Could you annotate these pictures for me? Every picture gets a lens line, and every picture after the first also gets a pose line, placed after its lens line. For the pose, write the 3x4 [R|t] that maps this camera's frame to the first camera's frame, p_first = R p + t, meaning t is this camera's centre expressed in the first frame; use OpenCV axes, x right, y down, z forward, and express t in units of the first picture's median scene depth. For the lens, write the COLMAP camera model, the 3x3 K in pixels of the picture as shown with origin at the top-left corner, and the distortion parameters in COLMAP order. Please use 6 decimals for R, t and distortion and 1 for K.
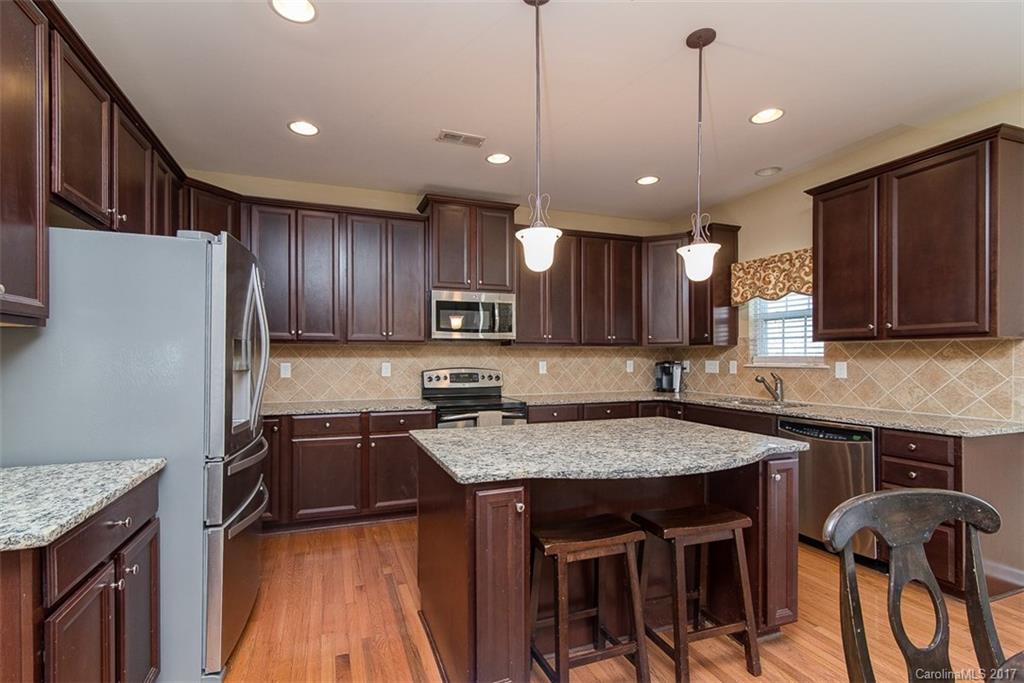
lens RADIAL K [[487.2, 0, 510.5], [0, 487.2, 362.2], [0, 0, 1]] dist [-0.044230, 0.000204]
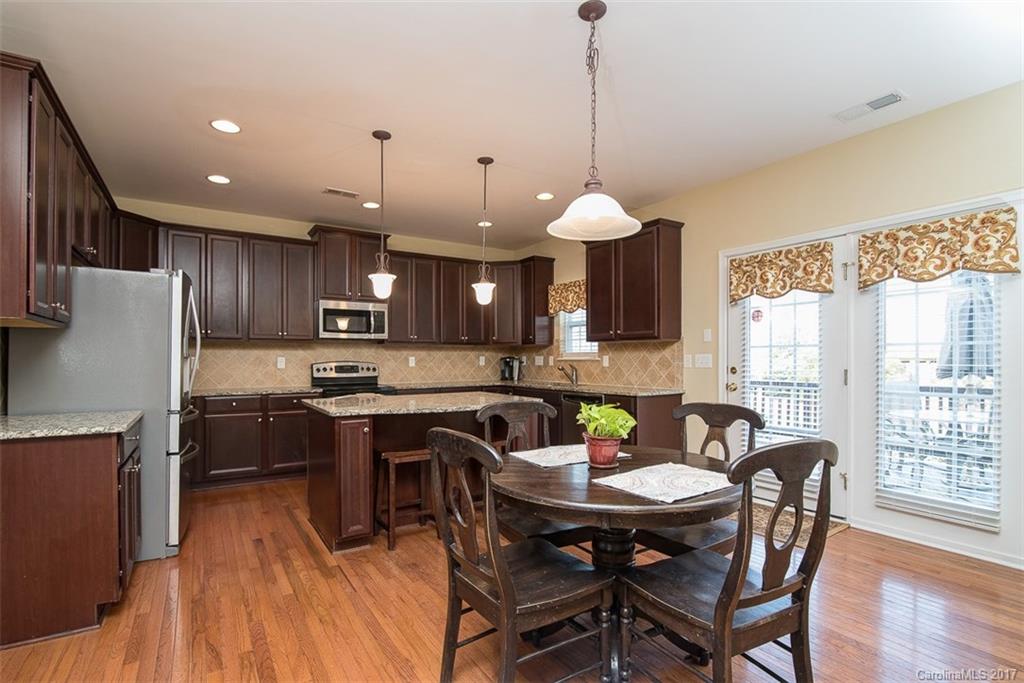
lens RADIAL K [[487.2, 0, 510.5], [0, 487.2, 362.2], [0, 0, 1]] dist [-0.044230, 0.000204]
pose [[0.978543, -0.000263, 0.206044, 0.071115], [0.000553, 0.999999, -0.001348, 0.018334], [-0.206044, 0.001433, 0.978542, -0.365685]]
